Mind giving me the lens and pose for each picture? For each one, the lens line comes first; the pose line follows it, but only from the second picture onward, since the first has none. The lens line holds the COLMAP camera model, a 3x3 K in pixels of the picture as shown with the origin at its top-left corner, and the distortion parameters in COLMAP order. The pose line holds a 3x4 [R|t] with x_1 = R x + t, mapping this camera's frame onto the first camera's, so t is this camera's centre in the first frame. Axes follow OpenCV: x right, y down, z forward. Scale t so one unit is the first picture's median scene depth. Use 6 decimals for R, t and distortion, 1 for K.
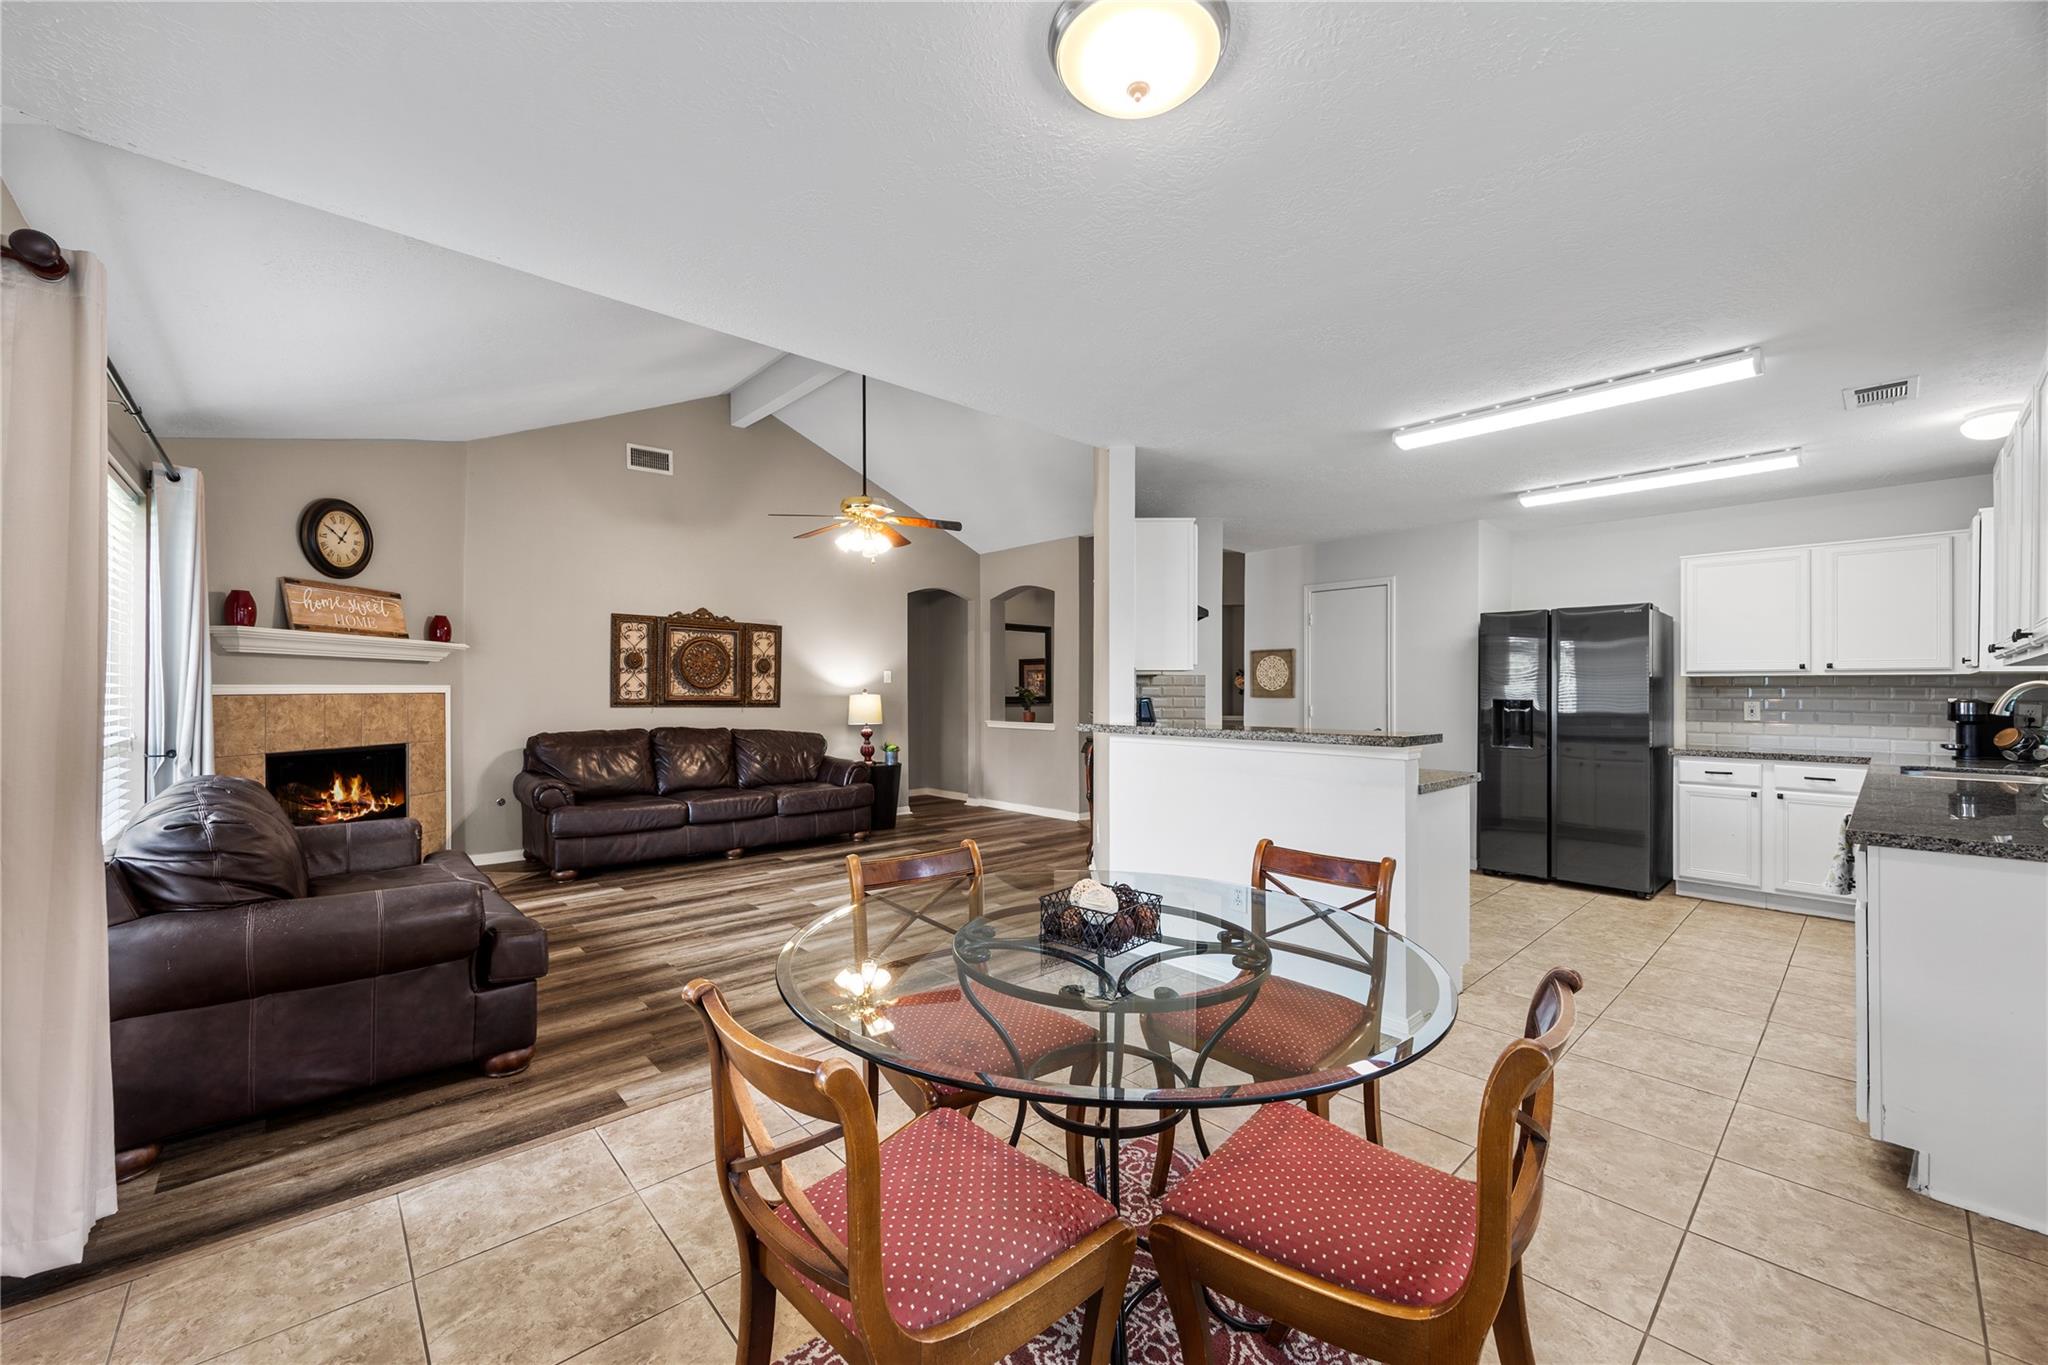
lens RADIAL K [[791.1, 0, 1004.6], [0, 791.1, 682.5], [0, 0, 1]] dist [-0.003609, 0.000297]
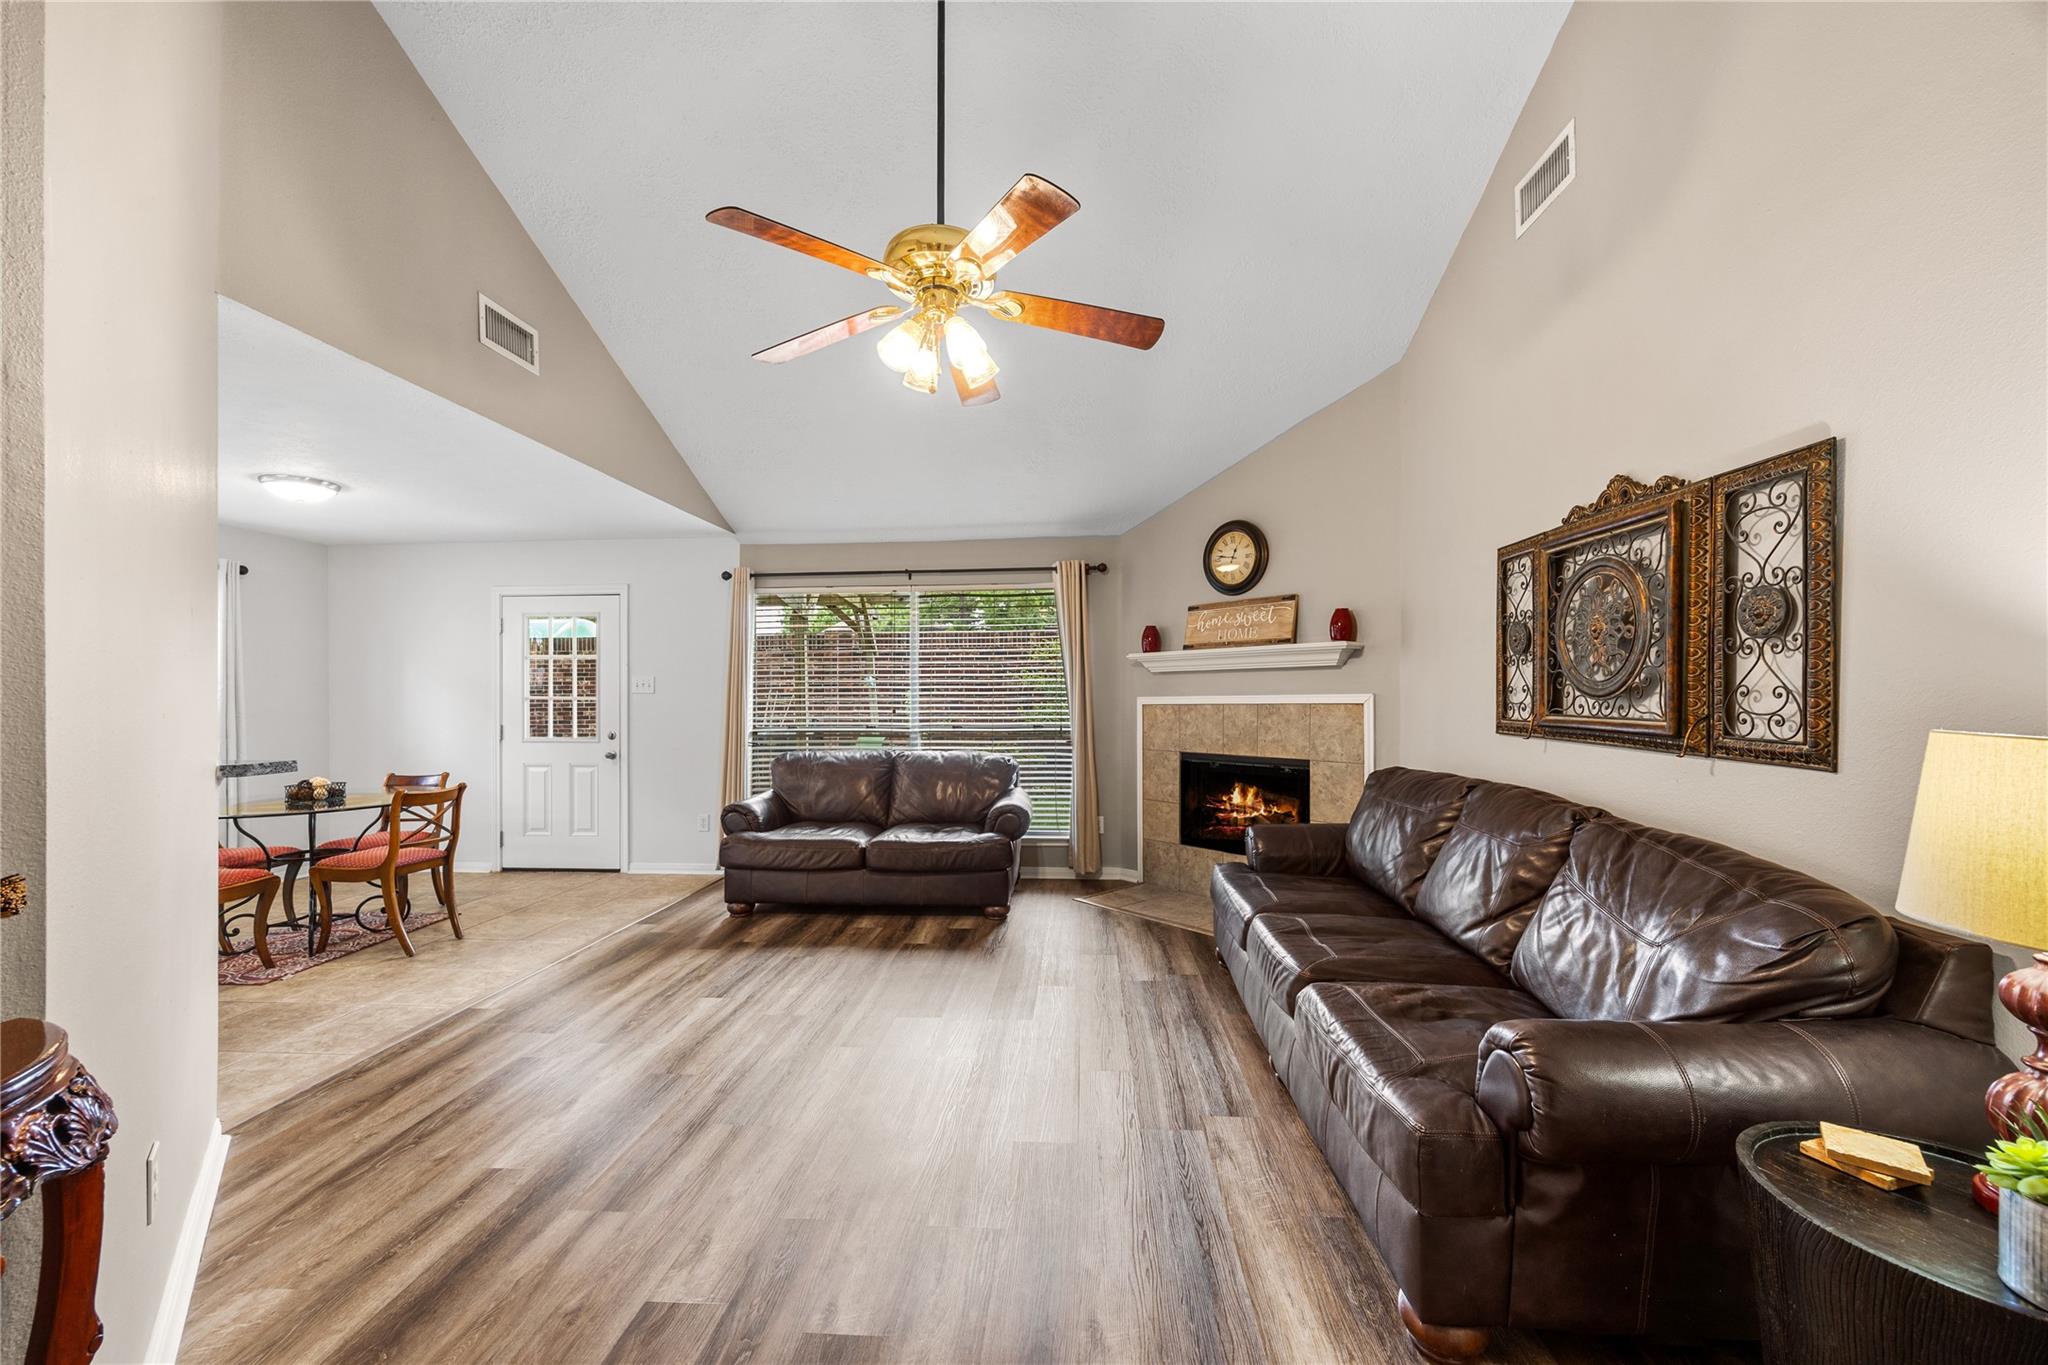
lens RADIAL K [[791.1, 0, 1029.5], [0, 791.1, 694.4], [0, 0, 1]] dist [-0.003609, 0.000297]
pose [[-0.709446, 0.001587, -0.704758, 0.097708], [0.014922, 0.999807, -0.012769, 0.010635], [0.704602, -0.019575, -0.709333, 1.523495]]
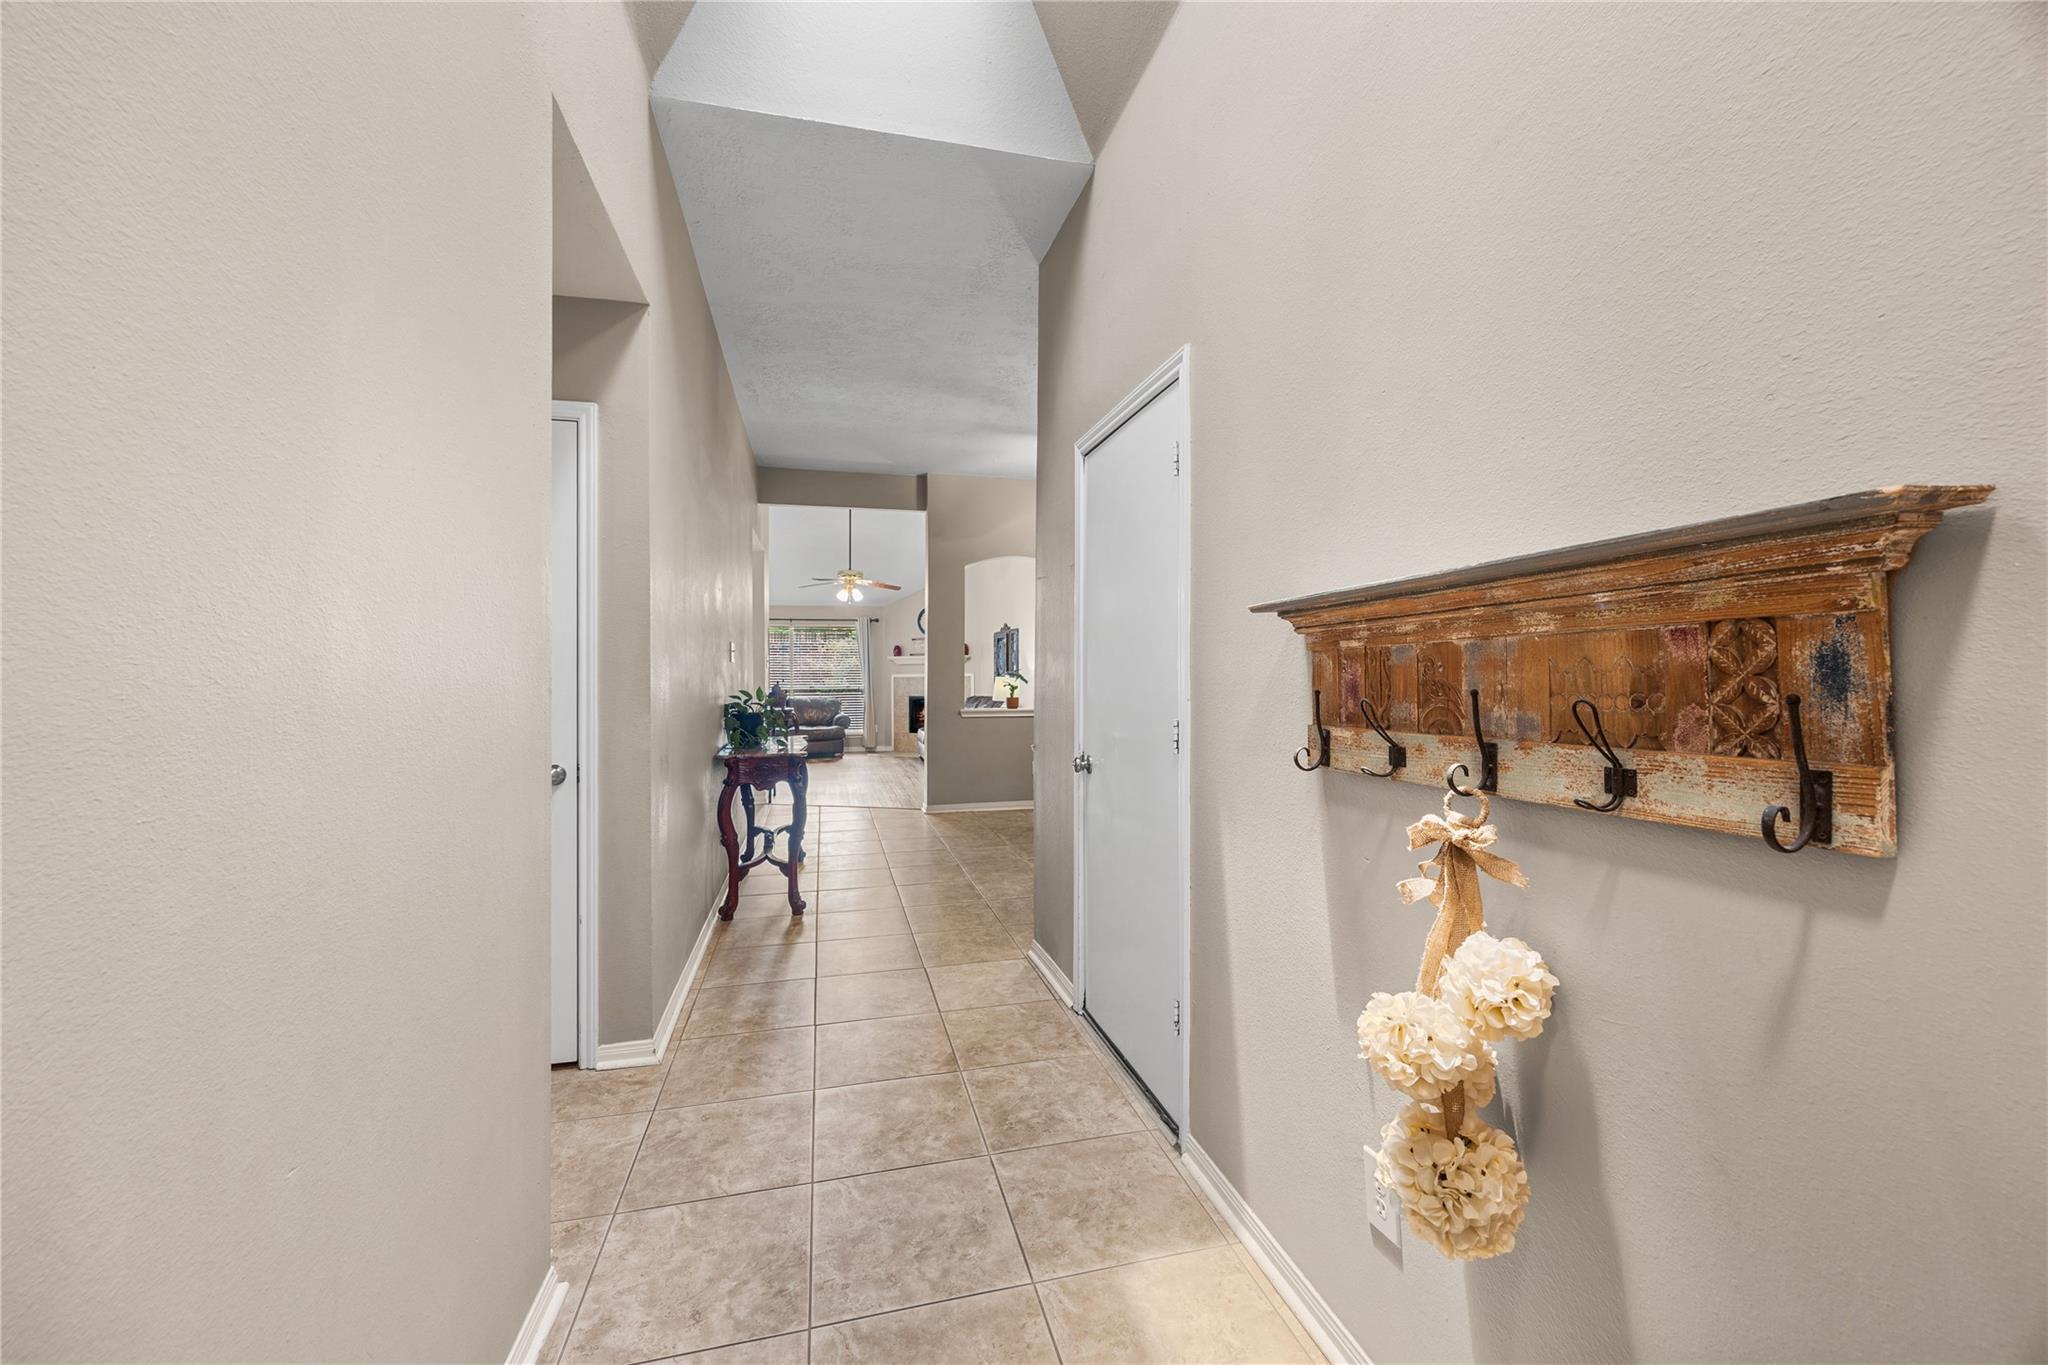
lens RADIAL K [[791.1, 0, 1021.5], [0, 791.1, 678.5], [0, 0, 1]] dist [-0.003609, 0.000297]
pose [[-0.458012, 0.003485, -0.888939, 1.464205], [0.015952, 0.999864, -0.004299, 0.036492], [0.888803, -0.016149, -0.458005, 2.516428]]
